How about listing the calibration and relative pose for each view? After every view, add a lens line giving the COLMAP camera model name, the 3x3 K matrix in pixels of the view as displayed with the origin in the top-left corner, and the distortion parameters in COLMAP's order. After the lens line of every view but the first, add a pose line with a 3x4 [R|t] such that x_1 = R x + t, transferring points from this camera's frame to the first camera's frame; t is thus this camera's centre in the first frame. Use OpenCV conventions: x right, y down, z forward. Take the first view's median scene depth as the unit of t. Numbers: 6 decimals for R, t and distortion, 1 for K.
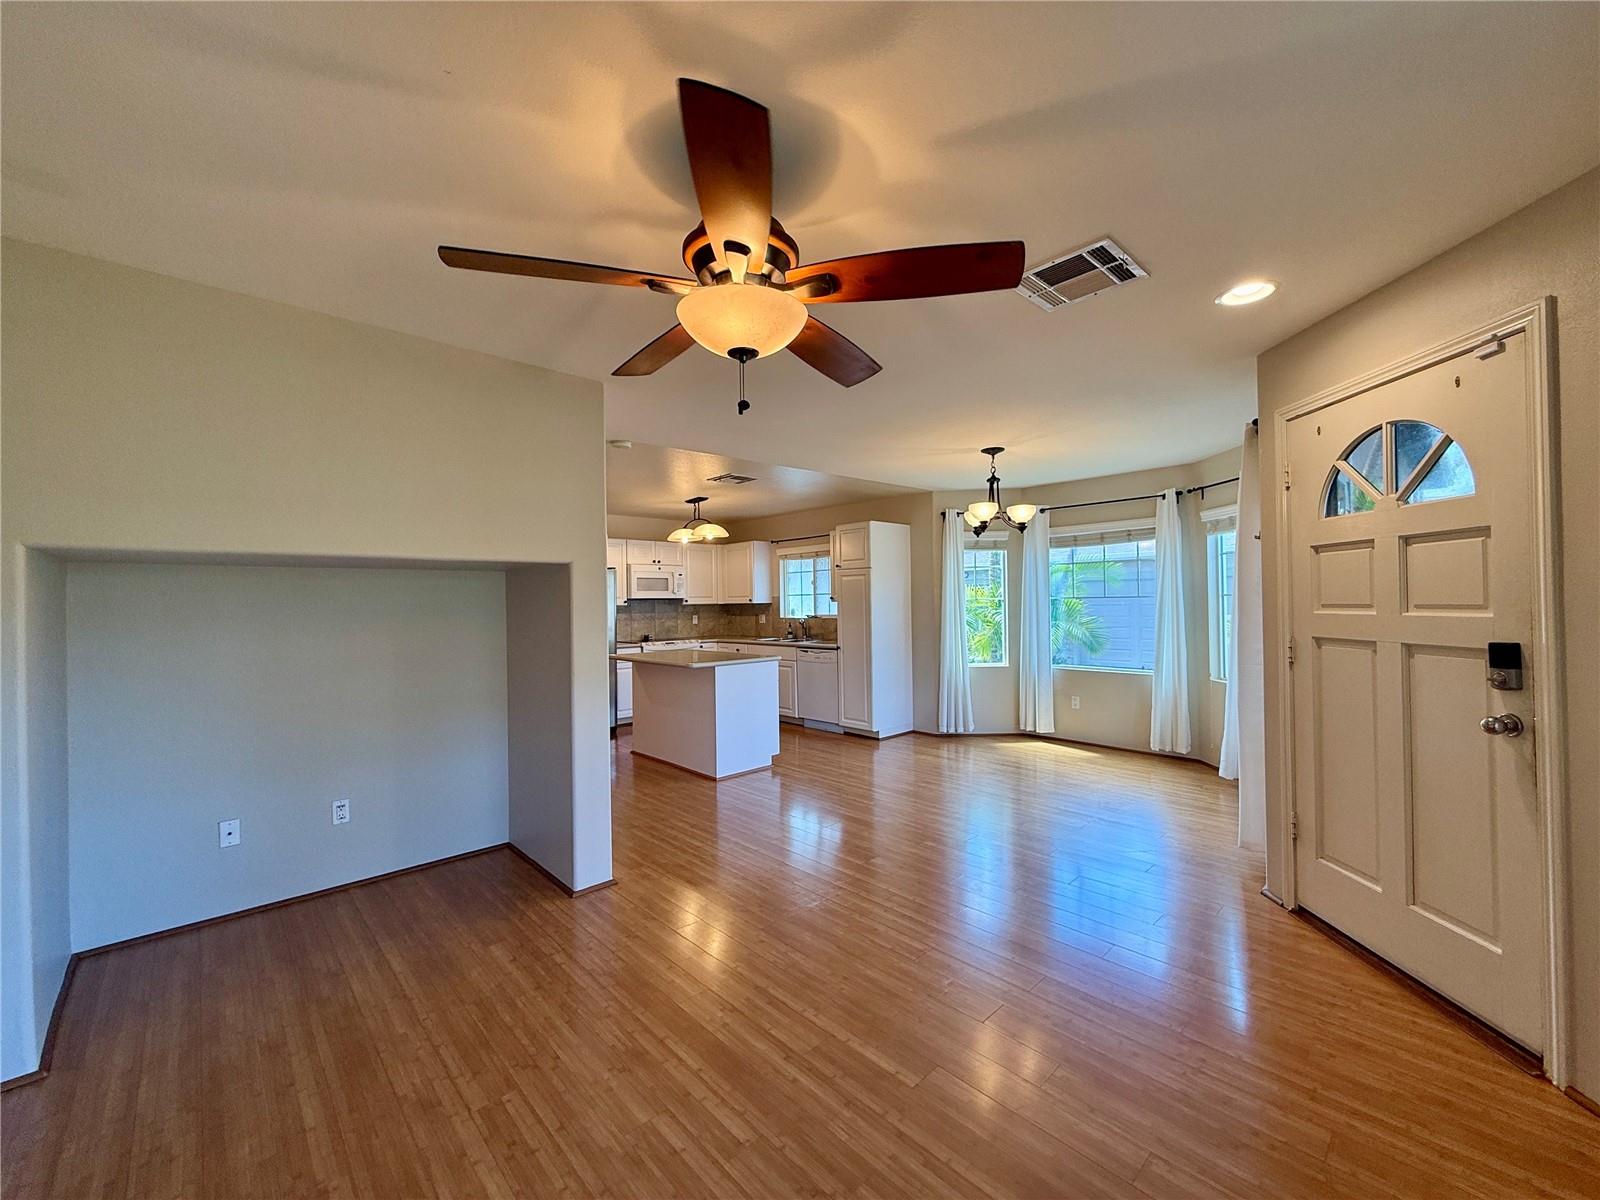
lens RADIAL K [[639.5, 0, 797.3], [0, 639.5, 602.4], [0, 0, 1]] dist [-0.001377, 0.000610]
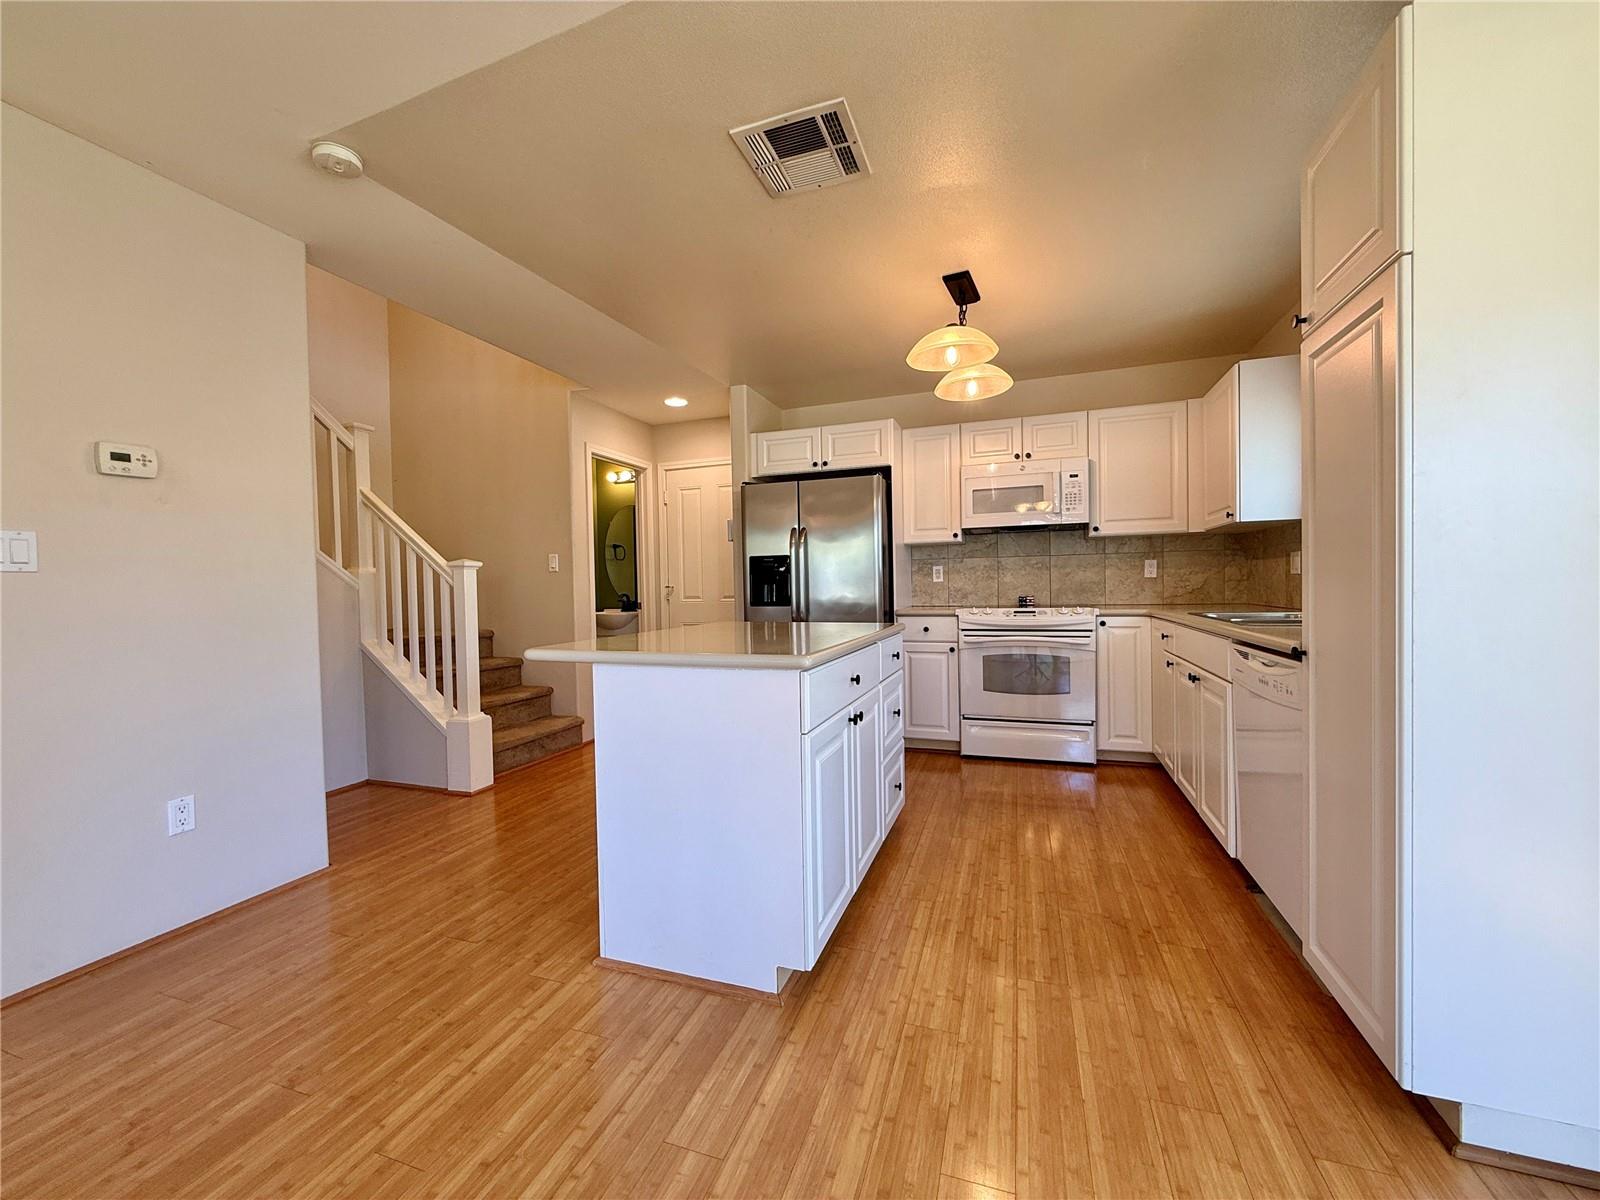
lens RADIAL K [[639.5, 0, 797.2], [0, 639.5, 601.3], [0, 0, 1]] dist [-0.001377, 0.000610]
pose [[0.456147, 0.028574, -0.889446, 0.191650], [0.013205, 0.999157, 0.038871, 0.037767], [0.889807, -0.029476, 0.455385, 0.696805]]
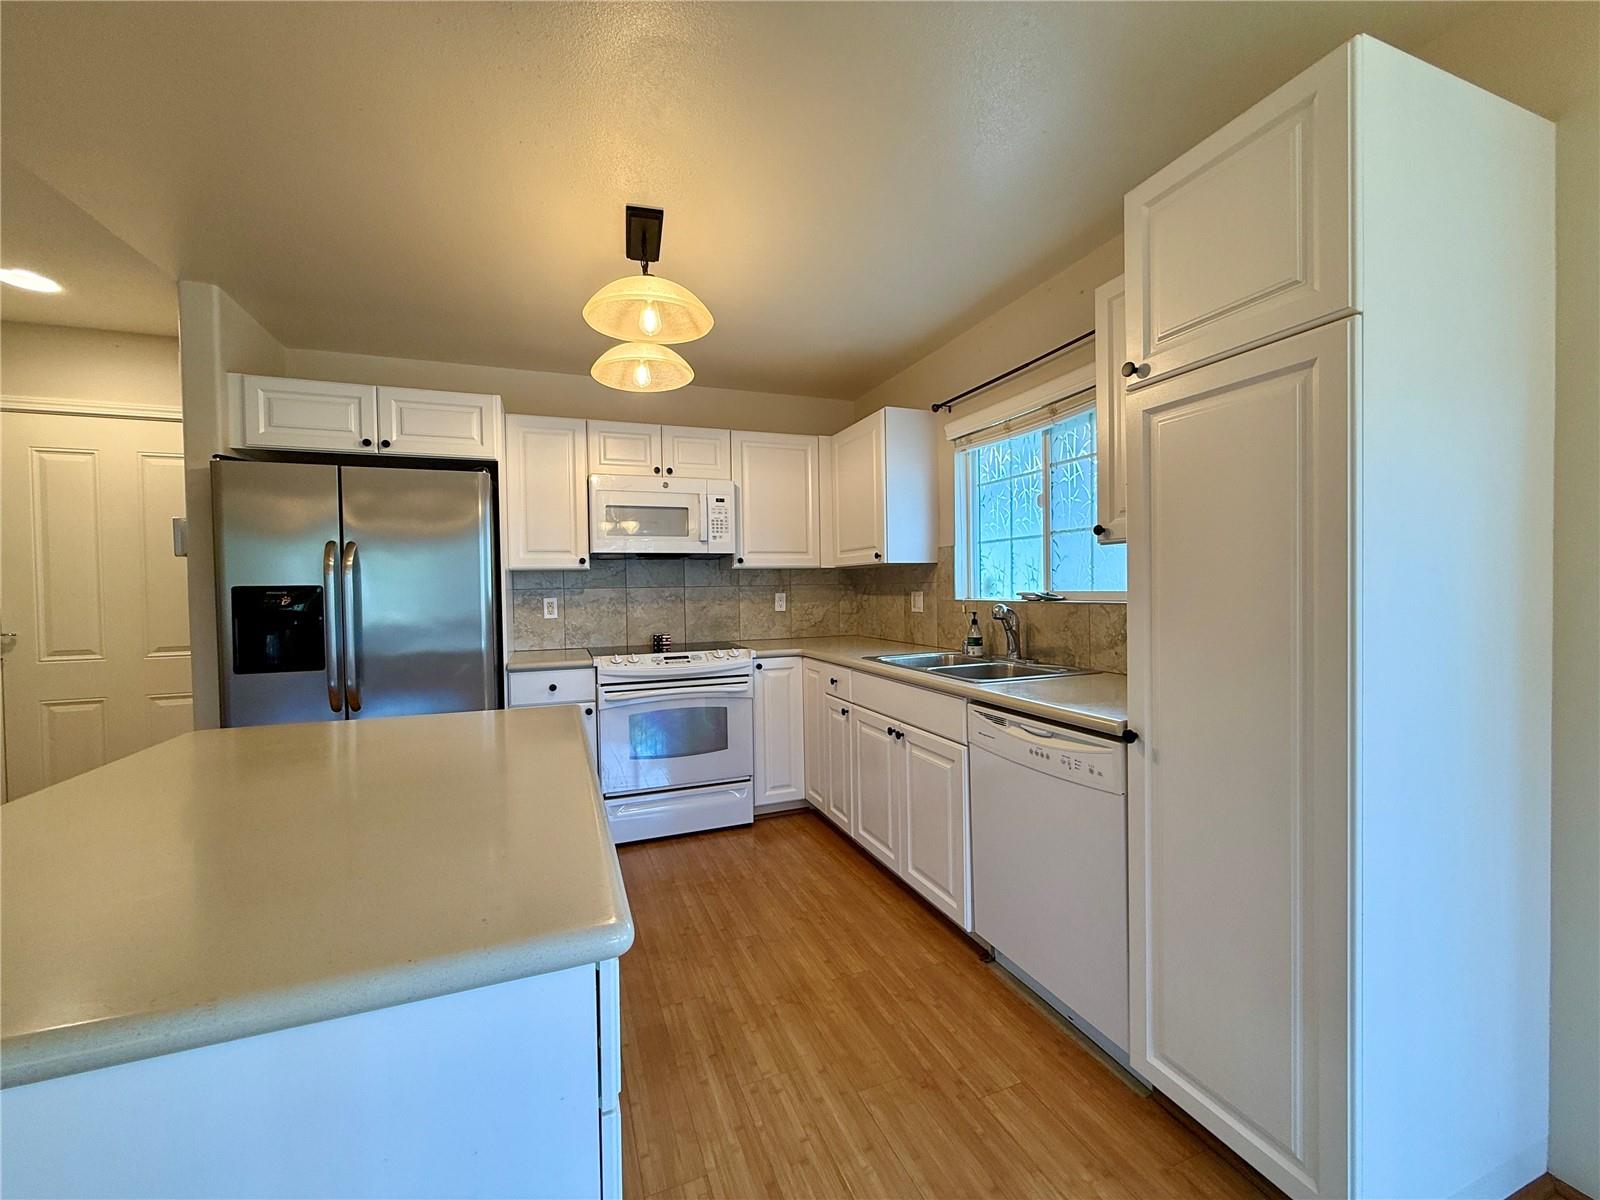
lens RADIAL K [[639.5, 0, 797.5], [0, 639.5, 600.6], [0, 0, 1]] dist [-0.001377, 0.000610]
pose [[0.925690, 0.008392, -0.378189, 0.039102], [0.002223, 0.999616, 0.027621, 0.016541], [0.378276, -0.026409, 0.925316, 0.731300]]
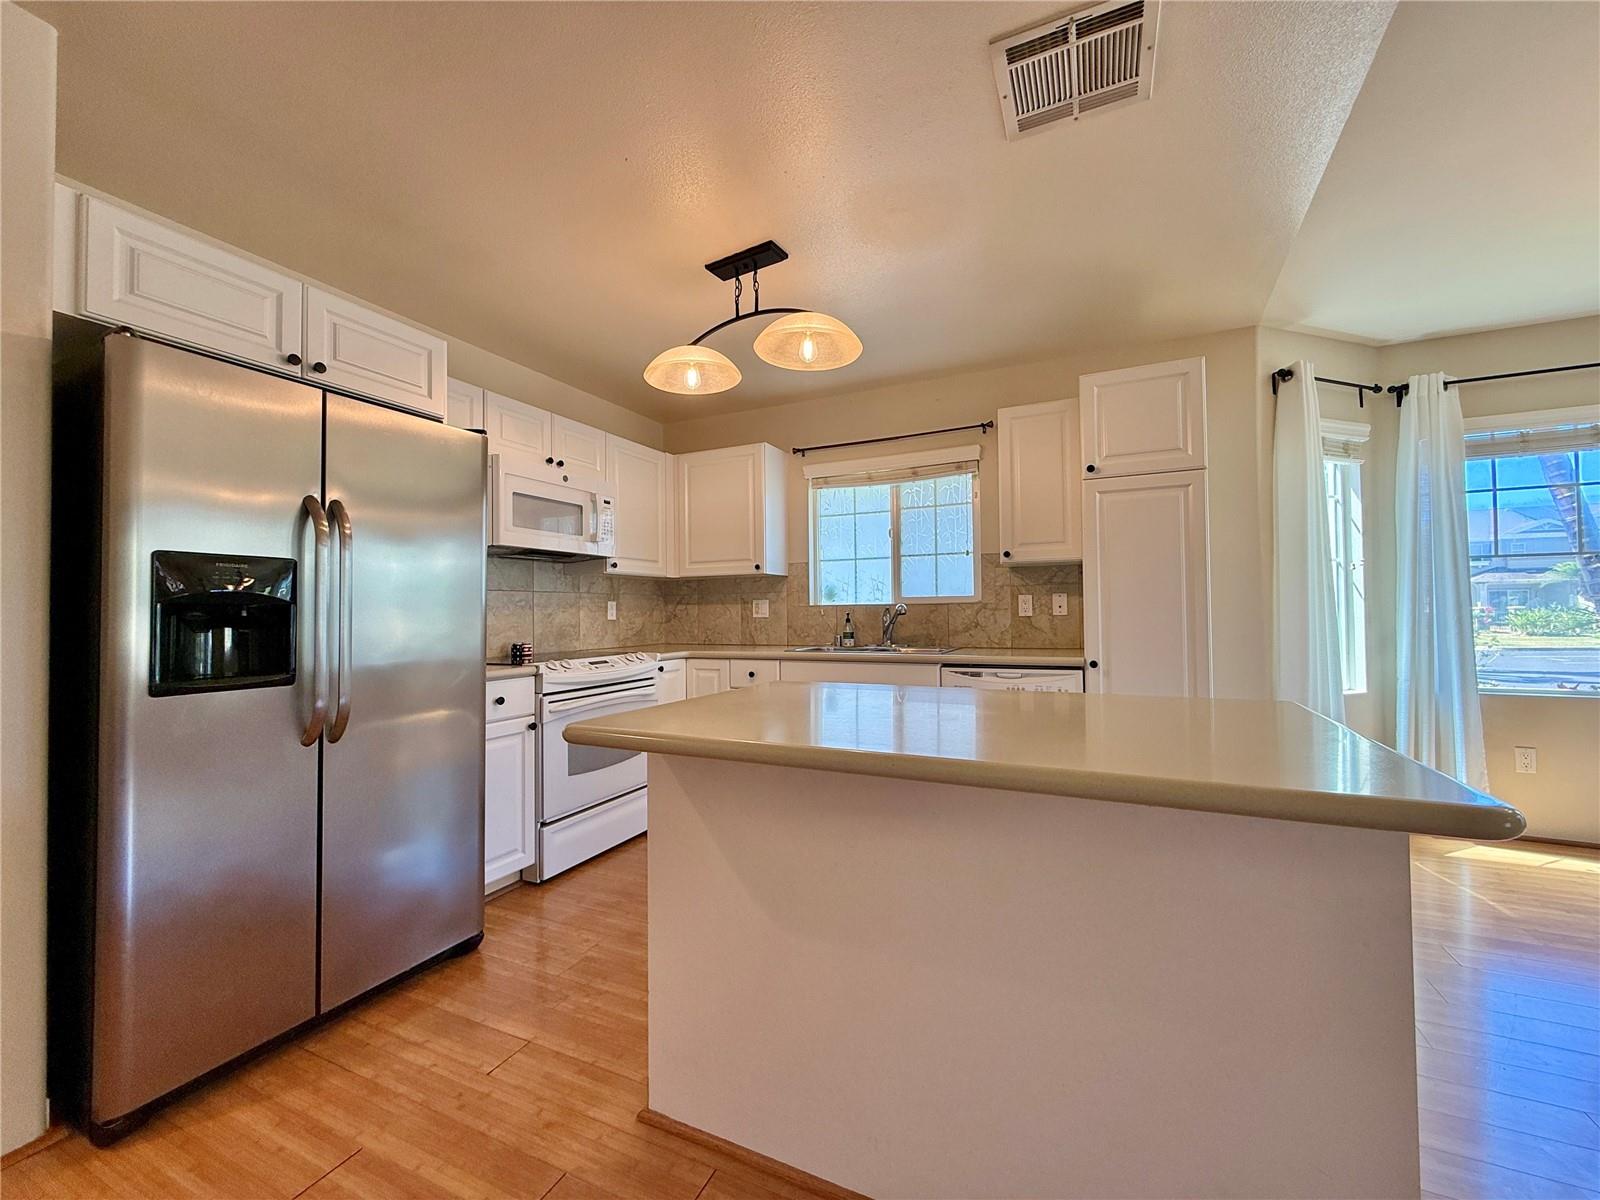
lens RADIAL K [[639.5, 0, 798.5], [0, 639.5, 599.6], [0, 0, 1]] dist [-0.001377, 0.000610]
pose [[0.931332, 0.011221, 0.363997, -0.261020], [-0.002271, 0.999685, -0.025007, 0.039000], [-0.364163, 0.022463, 0.931064, 0.664940]]
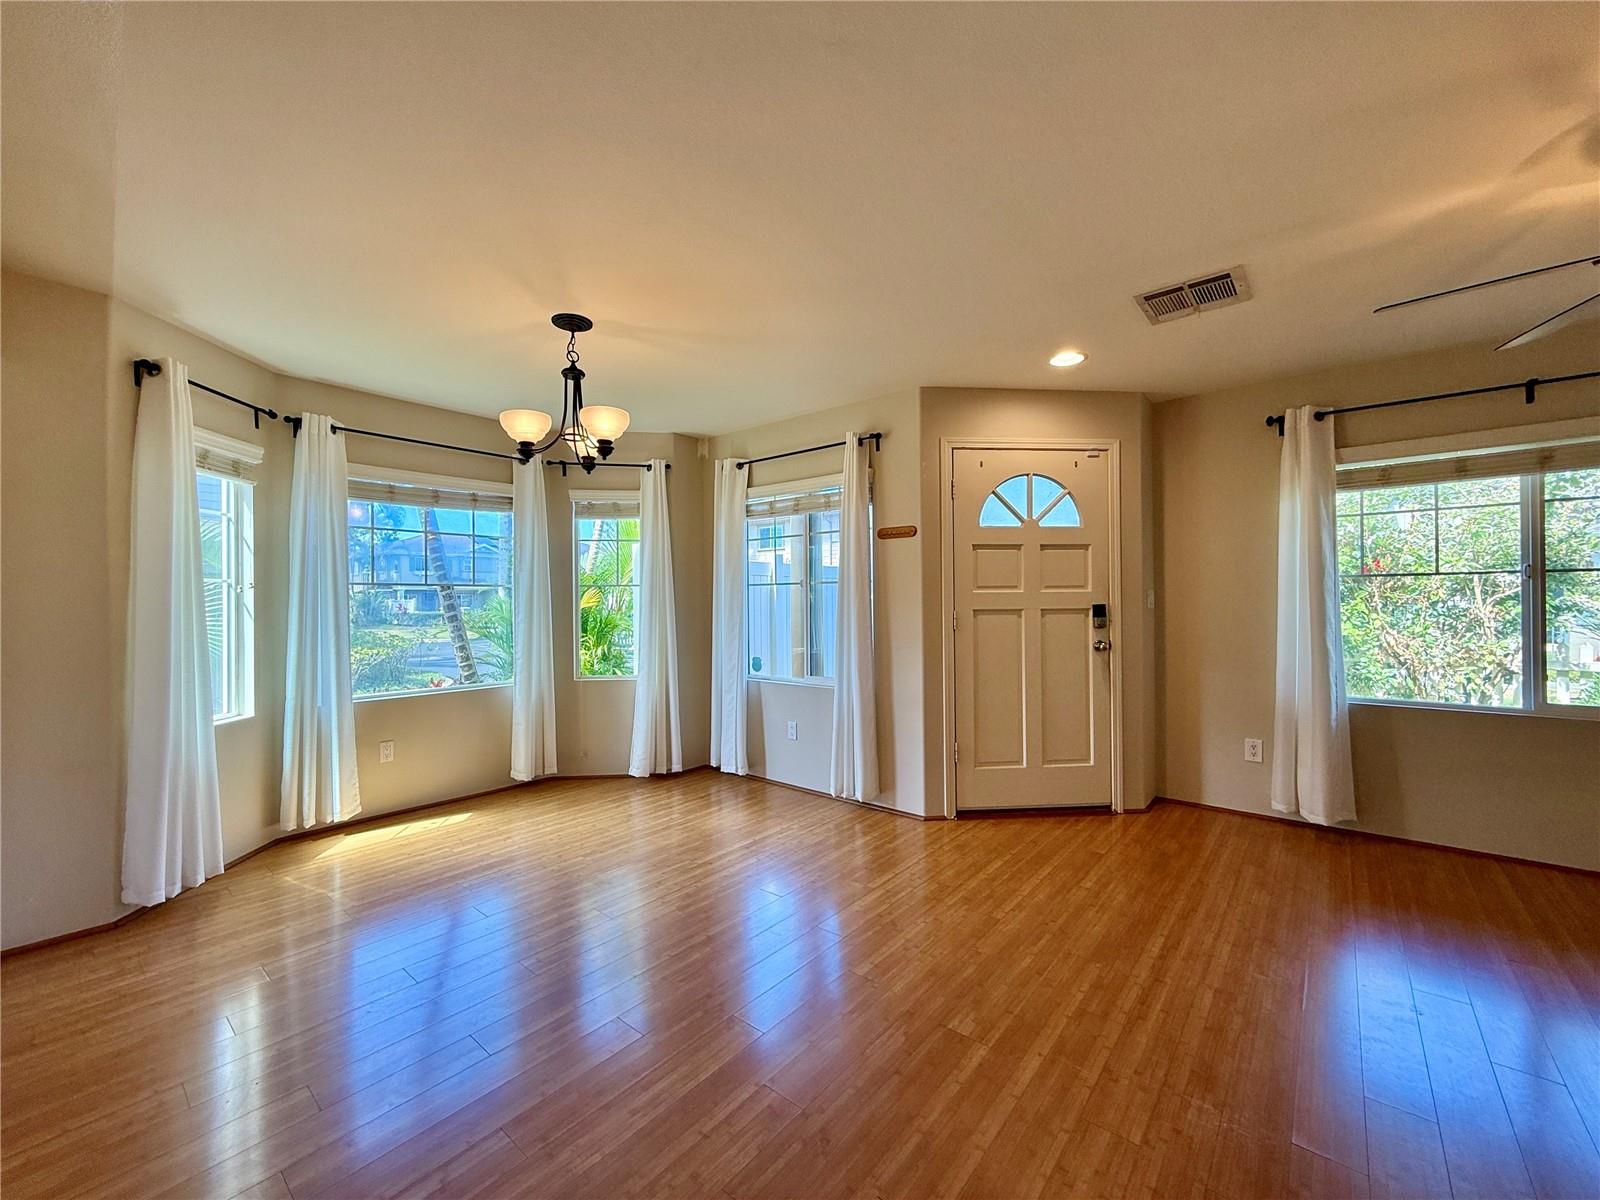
lens RADIAL K [[639.5, 0, 797.7], [0, 639.5, 601.5], [0, 0, 1]] dist [-0.001377, 0.000610]
pose [[-0.116794, 0.013843, 0.993060, -0.211057], [0.009636, 0.999872, -0.012805, 0.019896], [-0.993109, 0.008073, -0.116913, 0.609945]]
